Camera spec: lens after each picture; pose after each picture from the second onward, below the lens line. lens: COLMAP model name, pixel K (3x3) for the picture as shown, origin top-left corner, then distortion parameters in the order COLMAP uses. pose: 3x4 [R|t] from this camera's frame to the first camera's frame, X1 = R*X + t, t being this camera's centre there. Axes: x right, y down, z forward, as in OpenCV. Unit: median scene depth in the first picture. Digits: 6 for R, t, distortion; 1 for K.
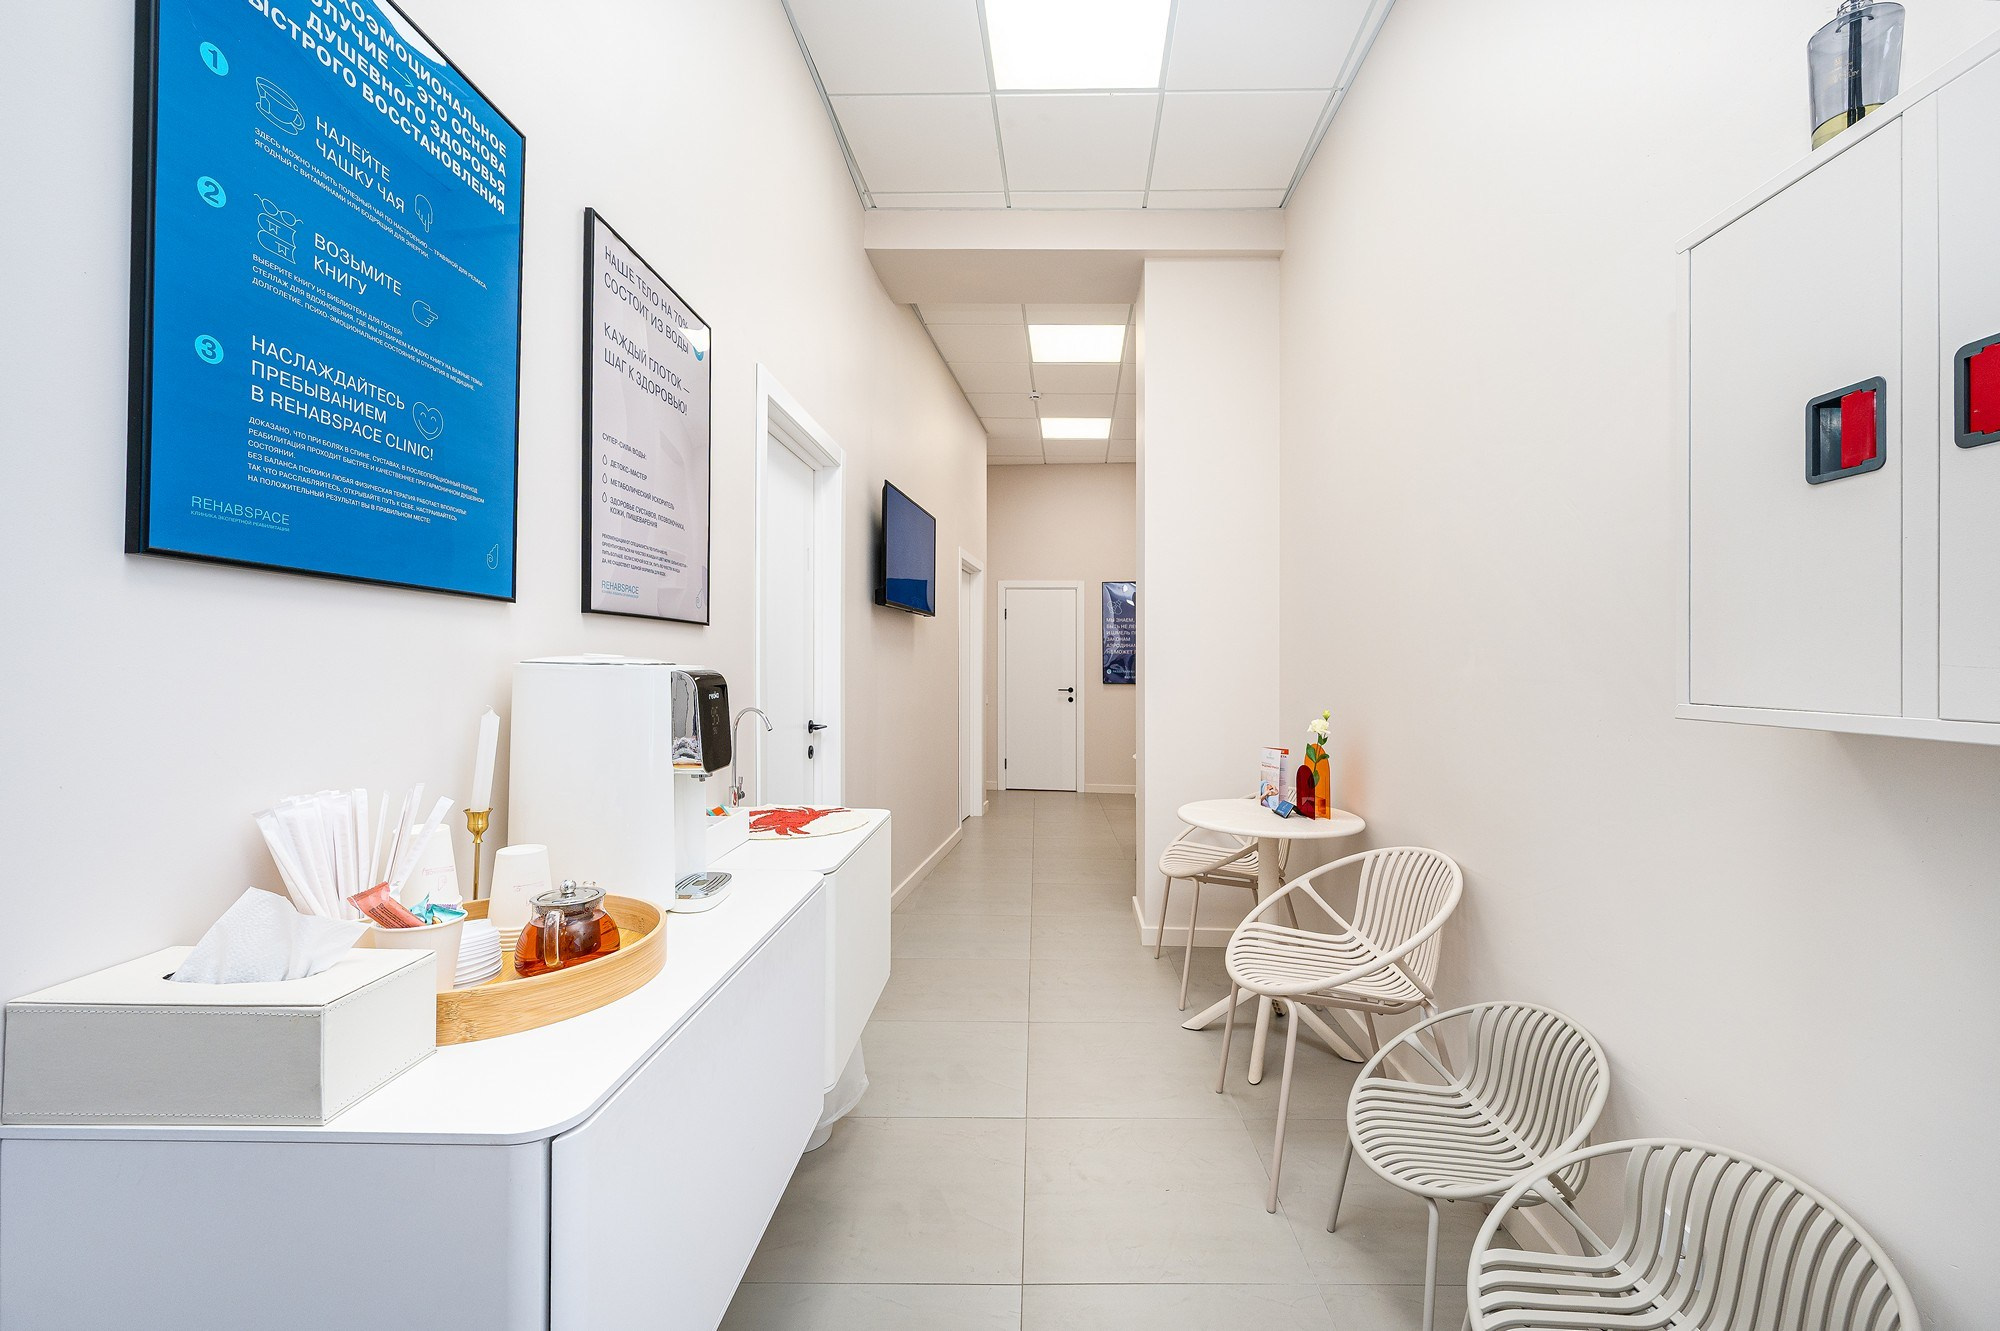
lens RADIAL K [[785.5, 0, 1033.9], [0, 785.5, 670.7], [0, 0, 1]] dist [0.001676, 0.000111]
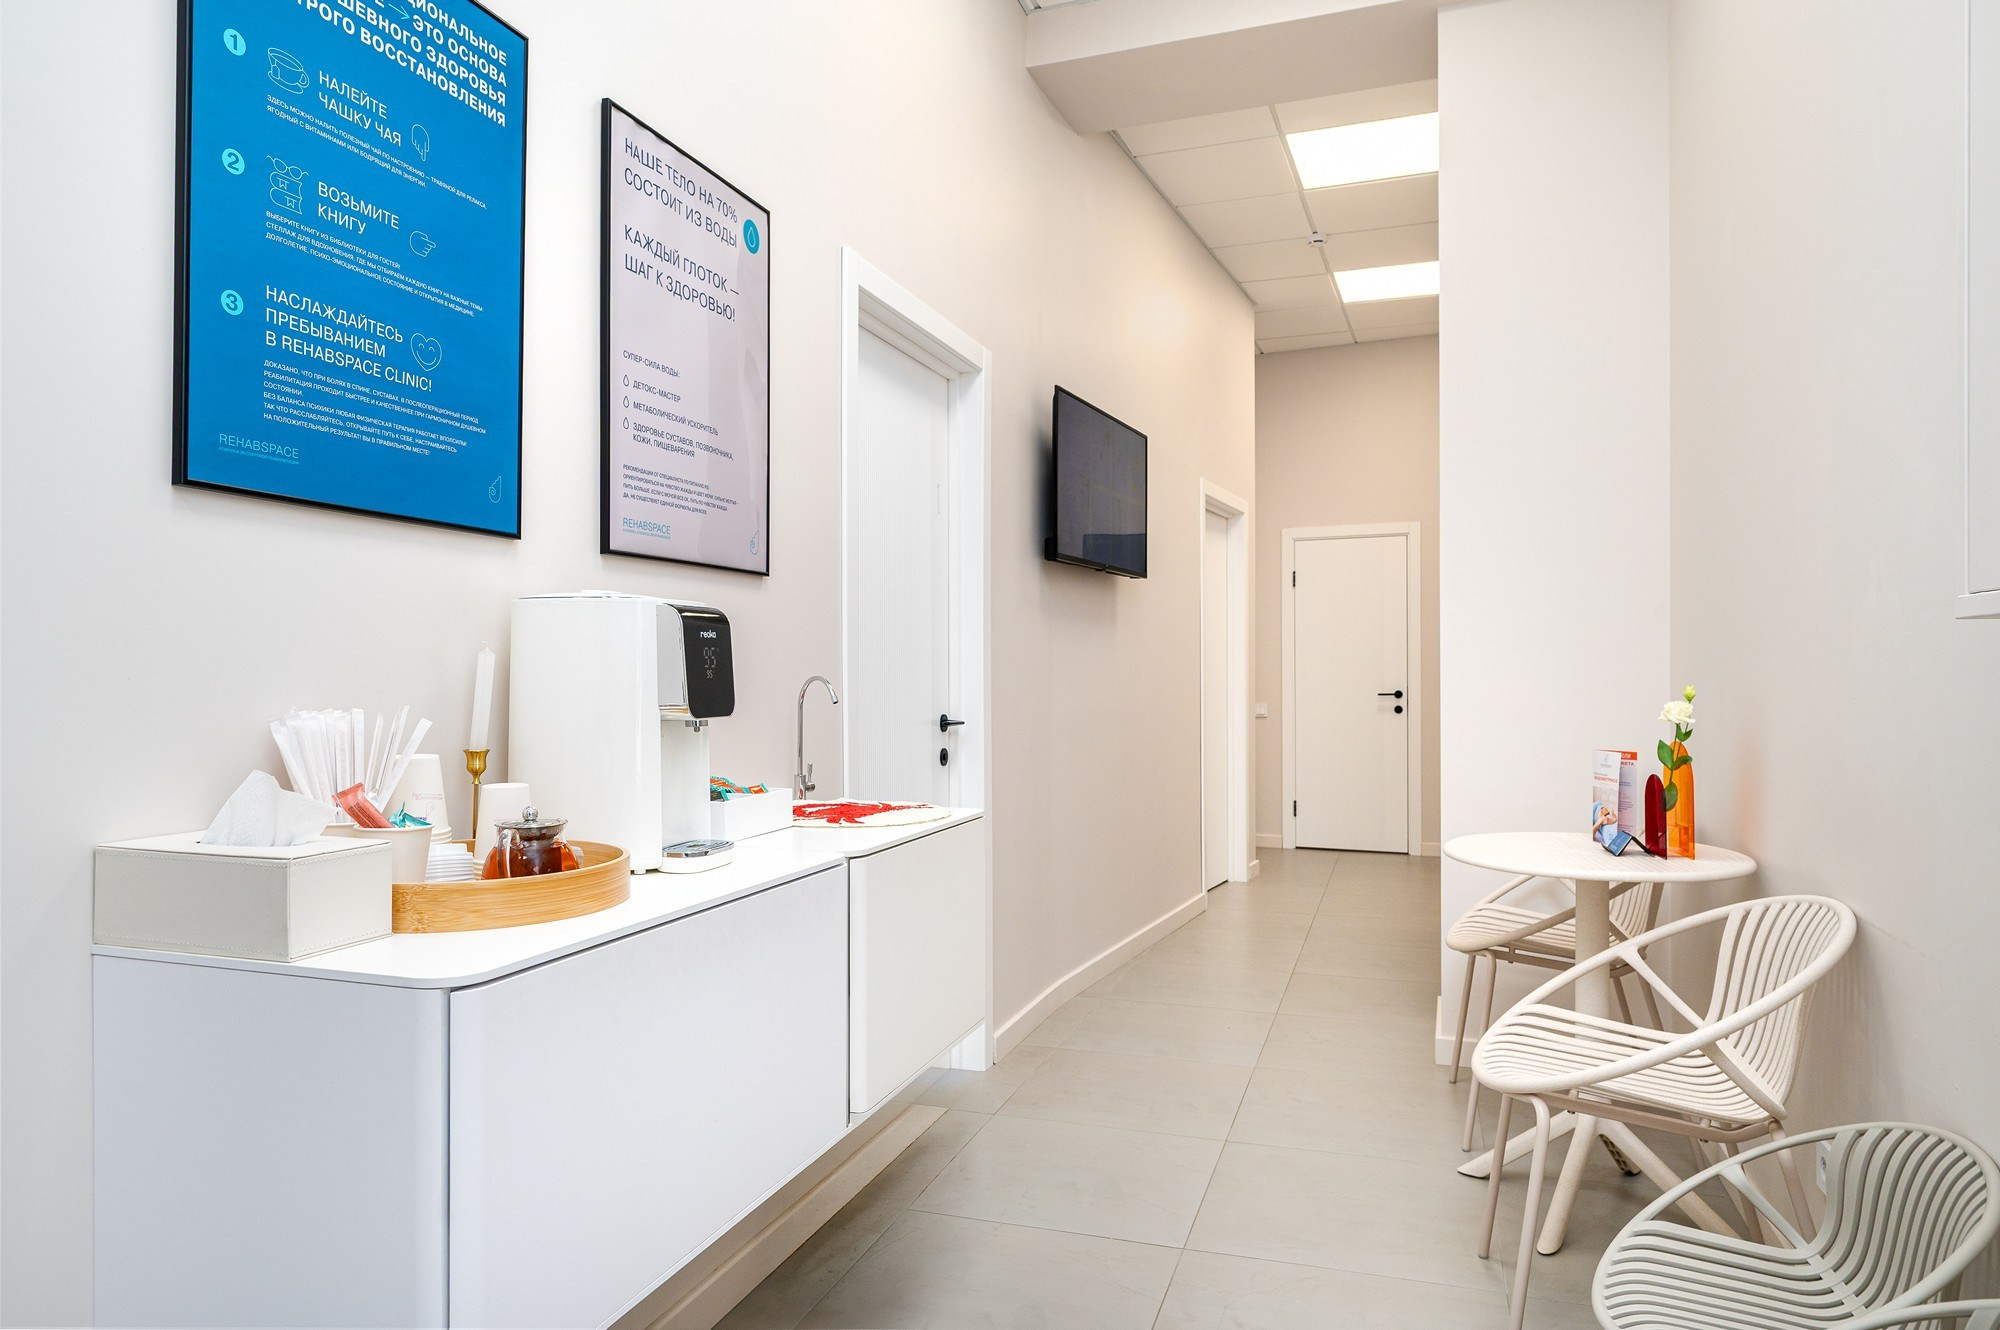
lens RADIAL K [[1205.9, 0, 998.3], [0, 1205.9, 682.7], [0, 0, 1]] dist [0.001929, 0.001008]
pose [[0.947478, -0.011076, -0.319629, 0.328706], [0.010557, 0.999939, -0.003355, 0.093272], [0.319647, -0.000196, 0.947537, -0.173637]]
